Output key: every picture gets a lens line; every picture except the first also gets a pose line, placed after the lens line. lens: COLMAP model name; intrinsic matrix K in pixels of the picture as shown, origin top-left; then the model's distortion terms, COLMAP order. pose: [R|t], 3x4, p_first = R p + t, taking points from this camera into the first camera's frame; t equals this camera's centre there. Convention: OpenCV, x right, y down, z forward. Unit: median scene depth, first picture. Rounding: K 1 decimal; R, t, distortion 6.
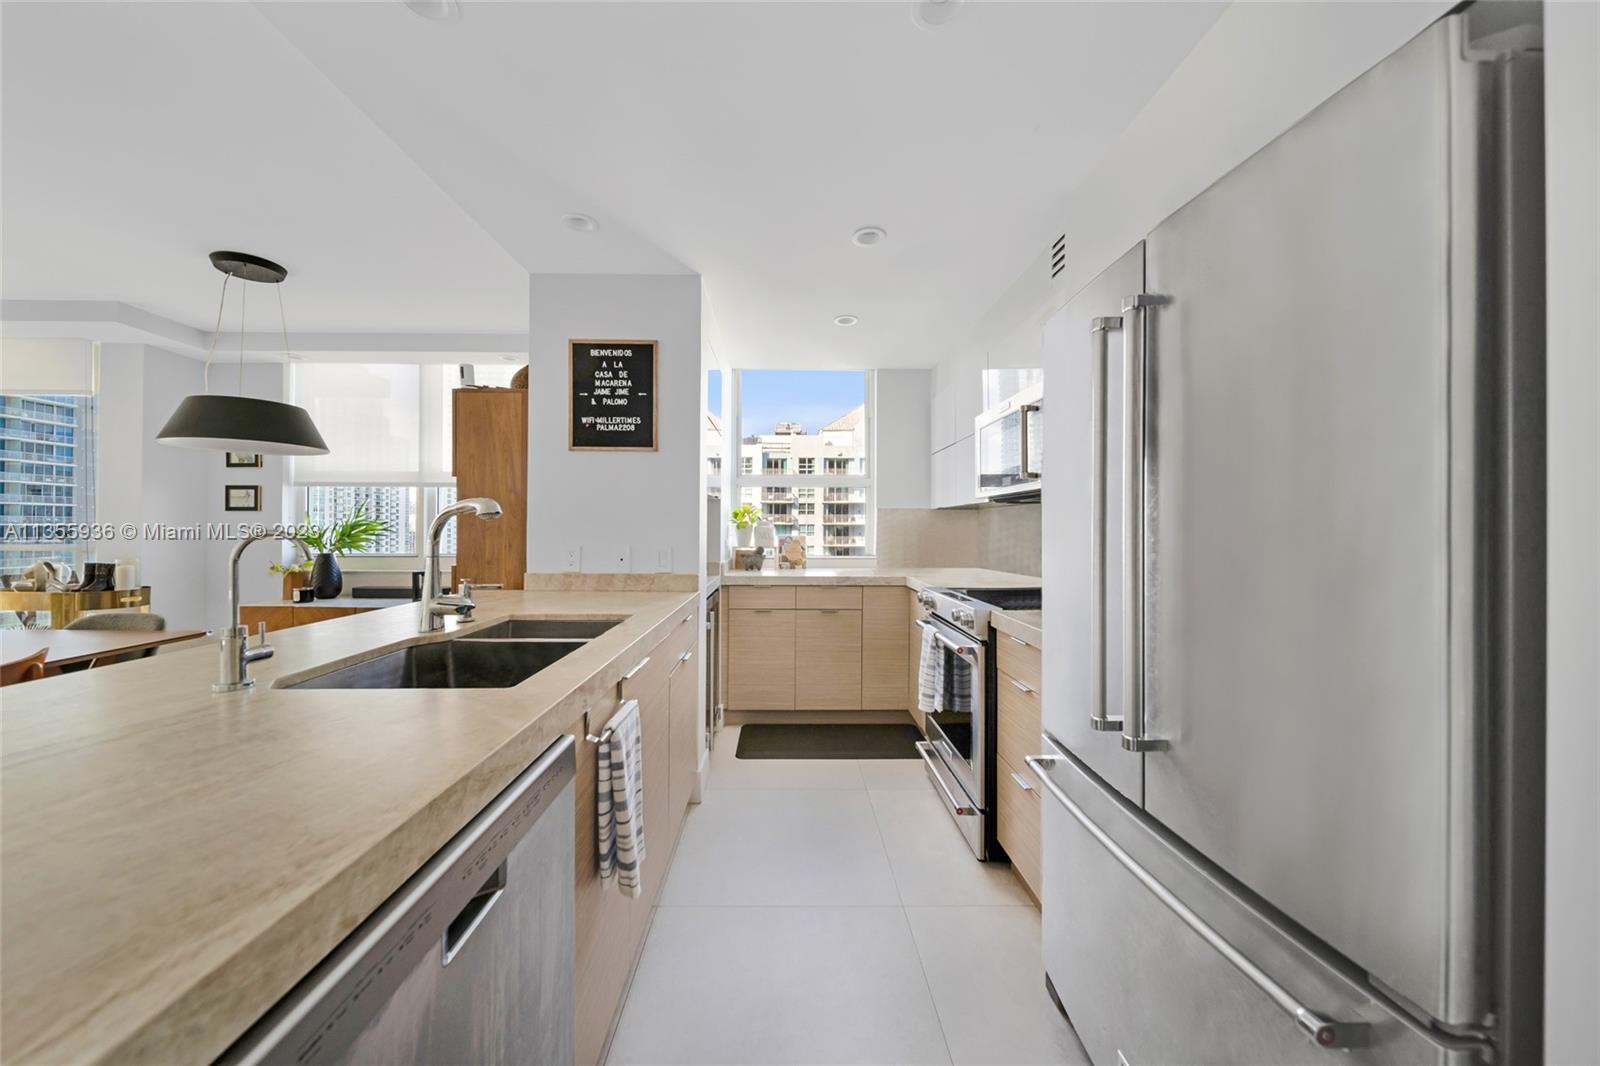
lens RADIAL K [[558.1, 0, 801.3], [0, 558.1, 526.0], [0, 0, 1]] dist [0.005053, -0.002066]
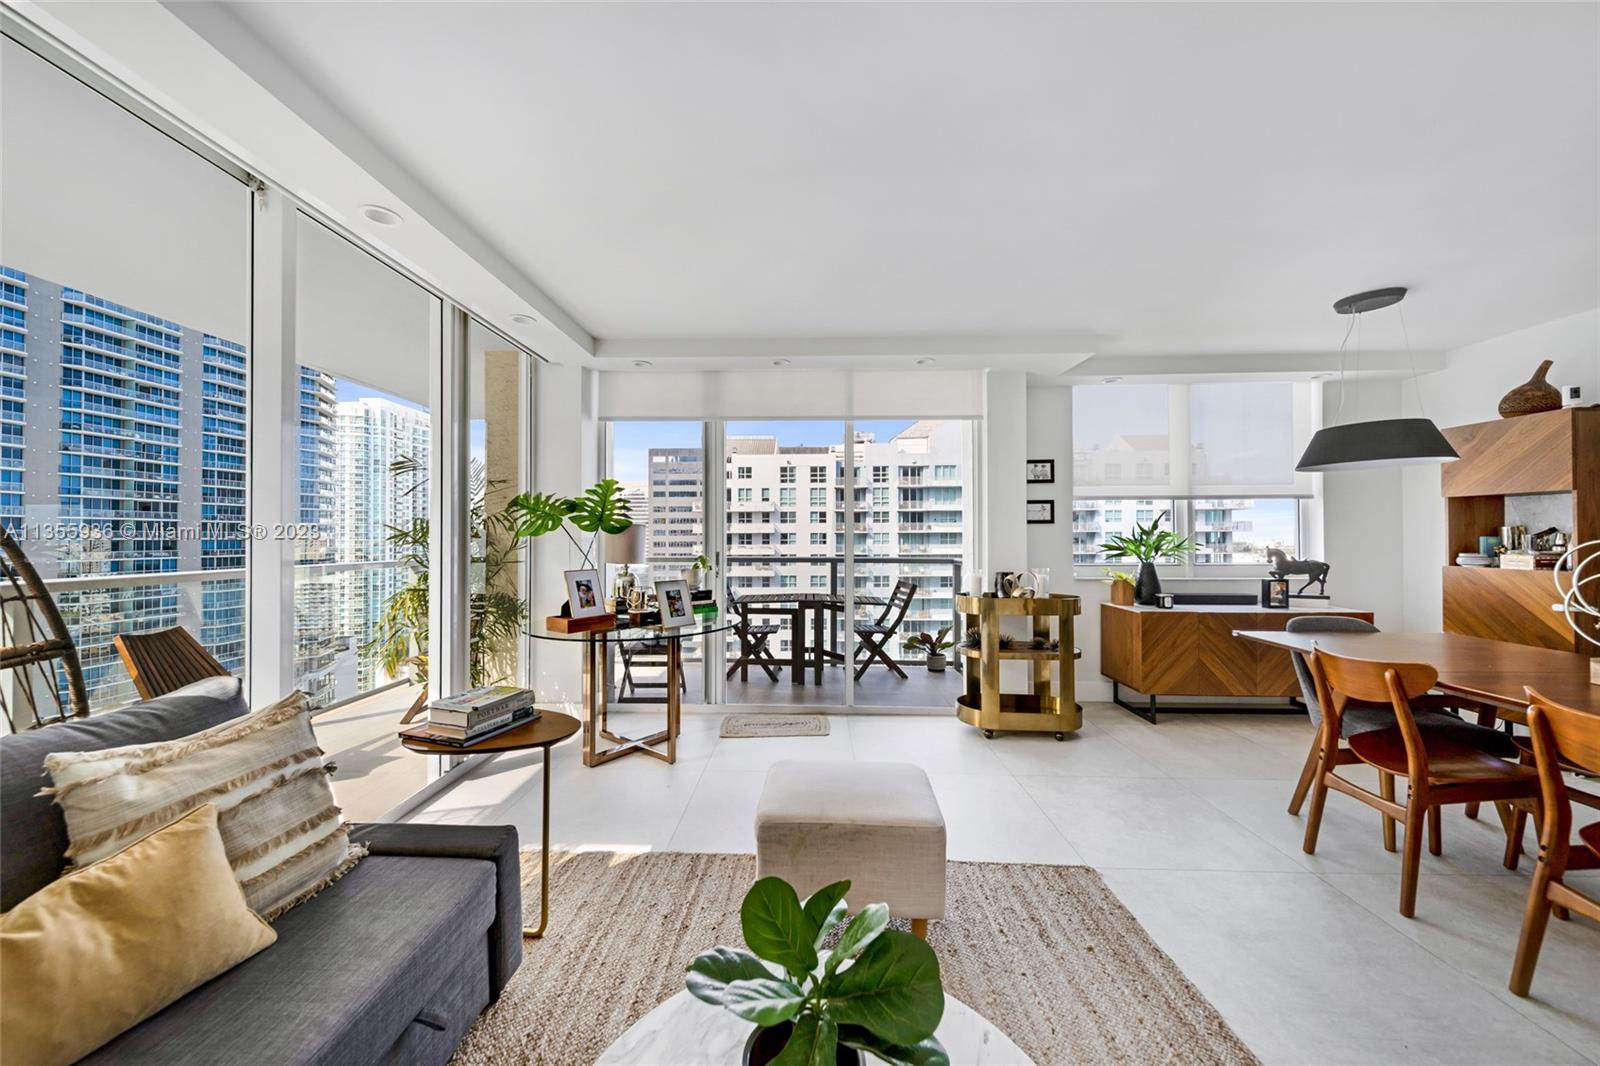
lens RADIAL K [[558.1, 0, 791.8], [0, 558.1, 532.5], [0, 0, 1]] dist [0.005053, -0.002066]
pose [[0.998264, -0.007742, -0.058380, -1.657293], [0.007534, 0.999964, -0.003786, -0.010458], [0.058408, 0.003340, 0.998287, -0.128532]]
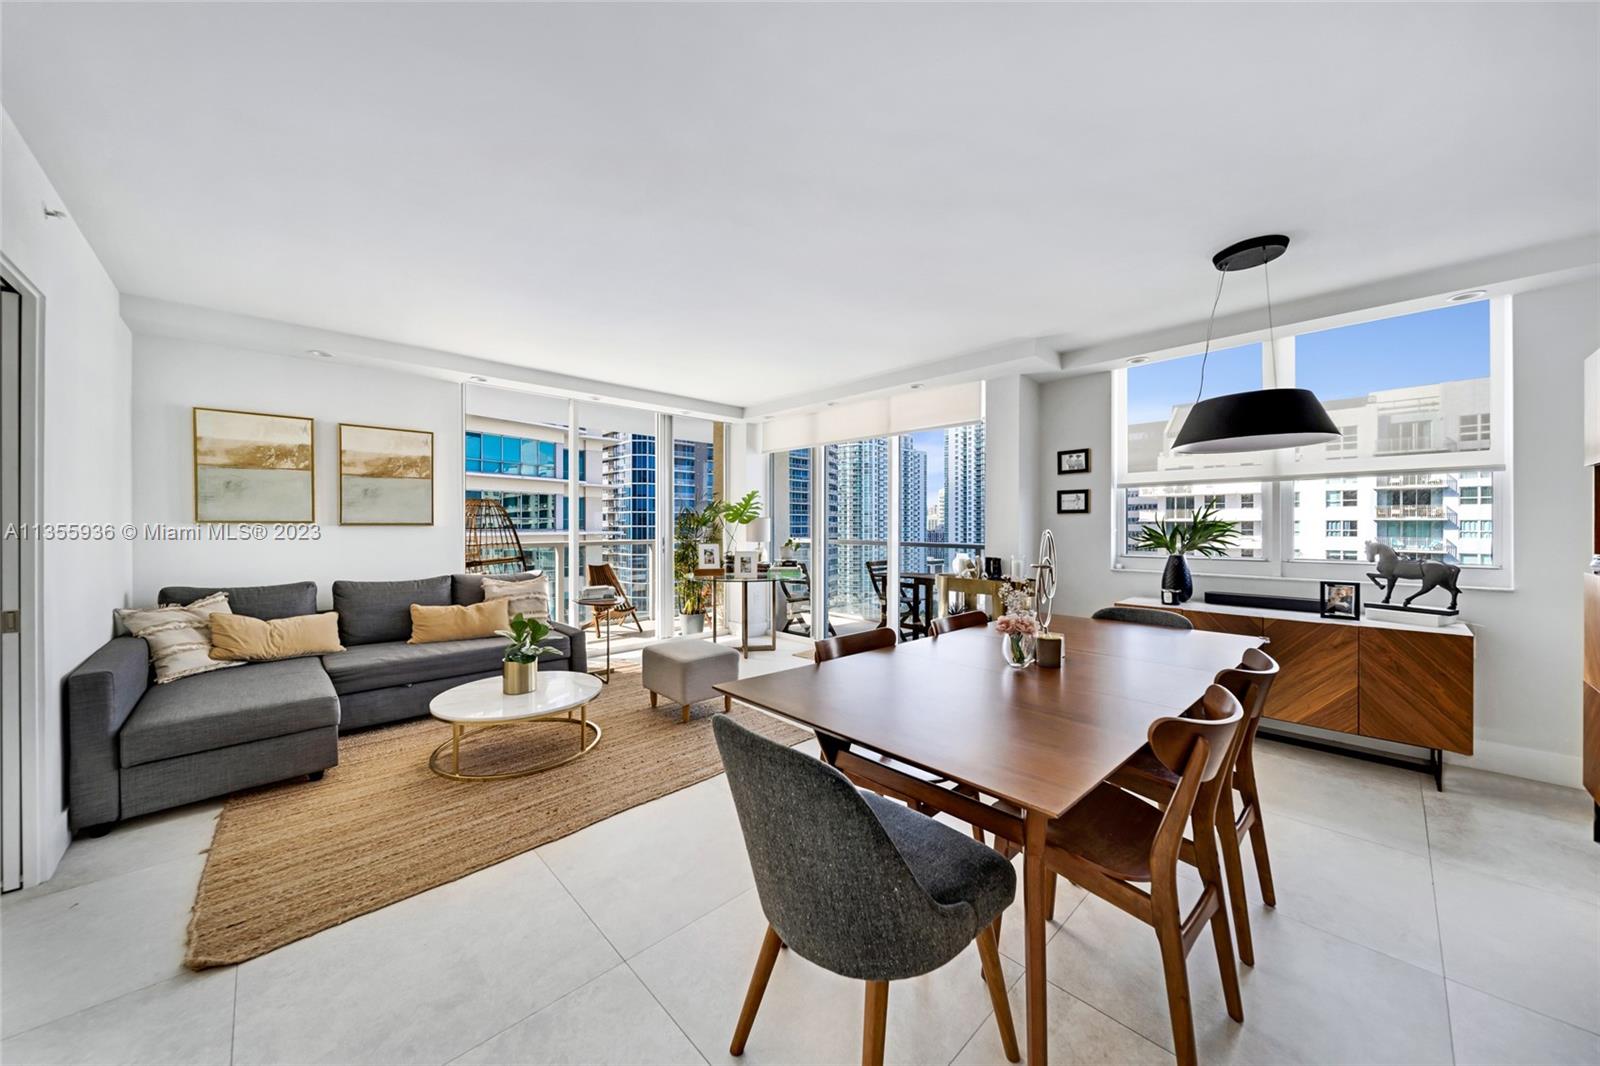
lens RADIAL K [[558.1, 0, 790.3], [0, 558.1, 530.8], [0, 0, 1]] dist [0.005053, -0.002066]
pose [[0.664901, 0.001376, -0.746930, -0.641951], [0.006693, 0.999947, 0.007800, -0.005619], [0.746902, -0.010186, 0.664857, -0.171465]]
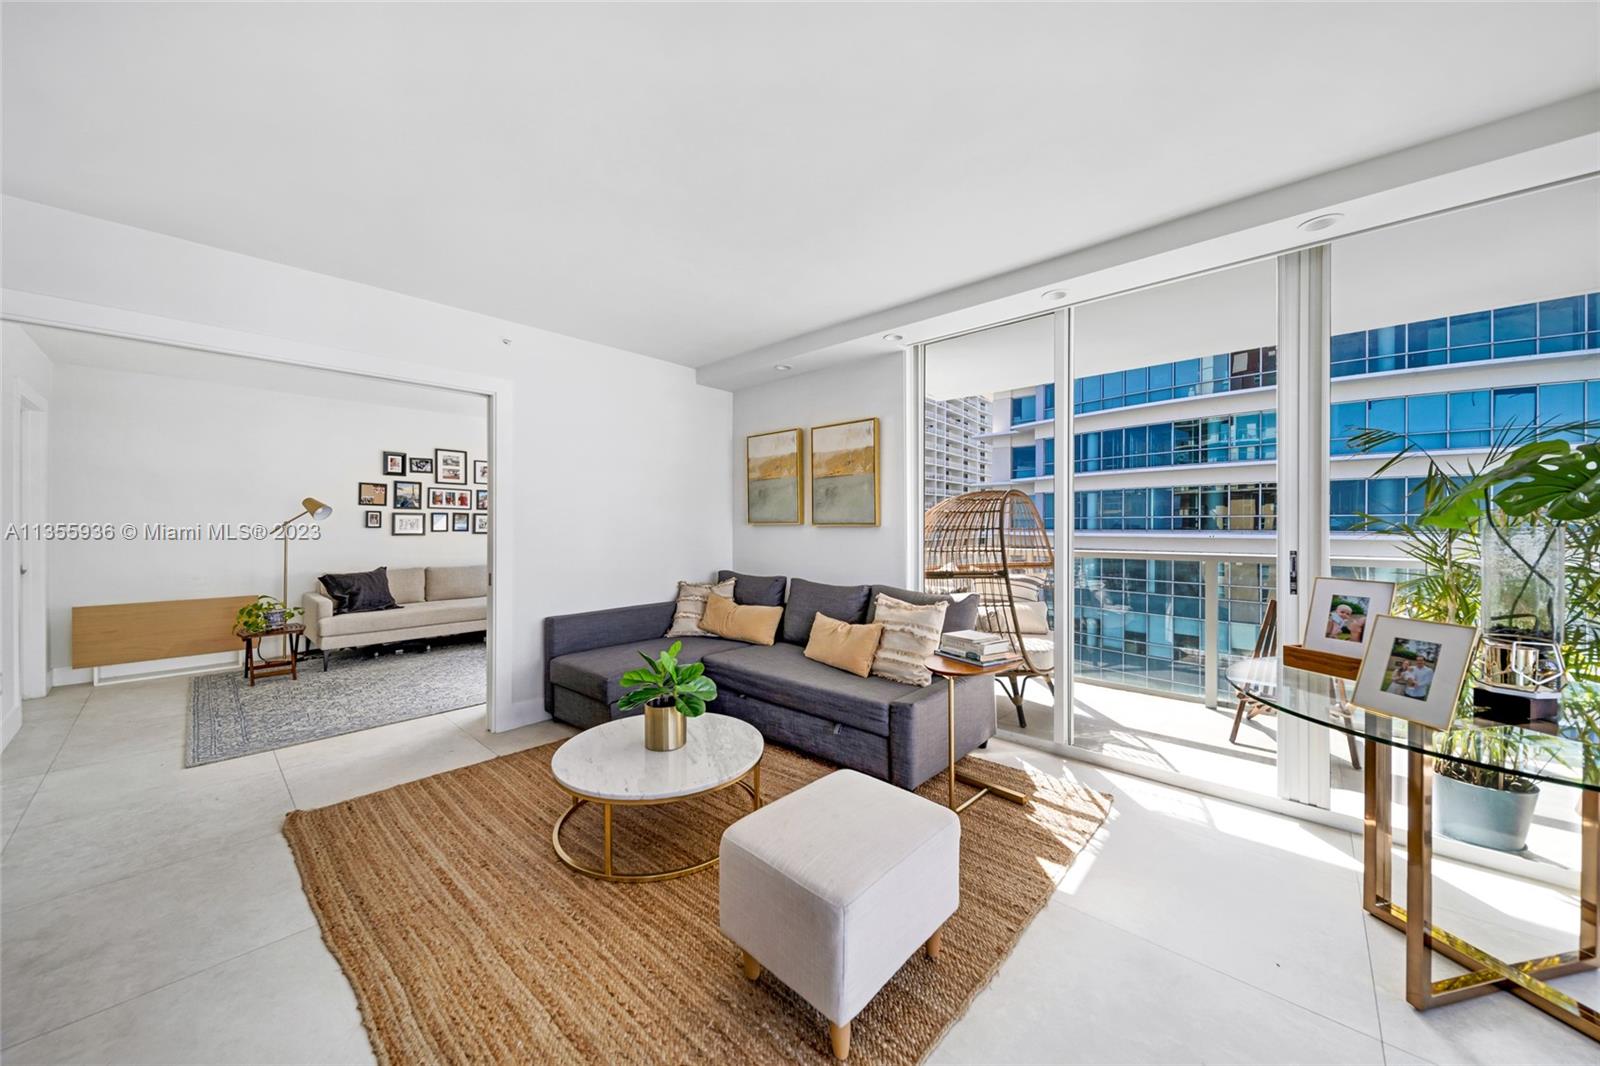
lens RADIAL K [[558.1, 0, 804.1], [0, 558.1, 531.7], [0, 0, 1]] dist [0.005053, -0.002066]
pose [[-0.686025, 0.000787, -0.727578, -1.264614], [-0.001721, 0.999995, 0.002705, -0.004267], [0.727576, 0.003108, -0.686020, 0.740460]]
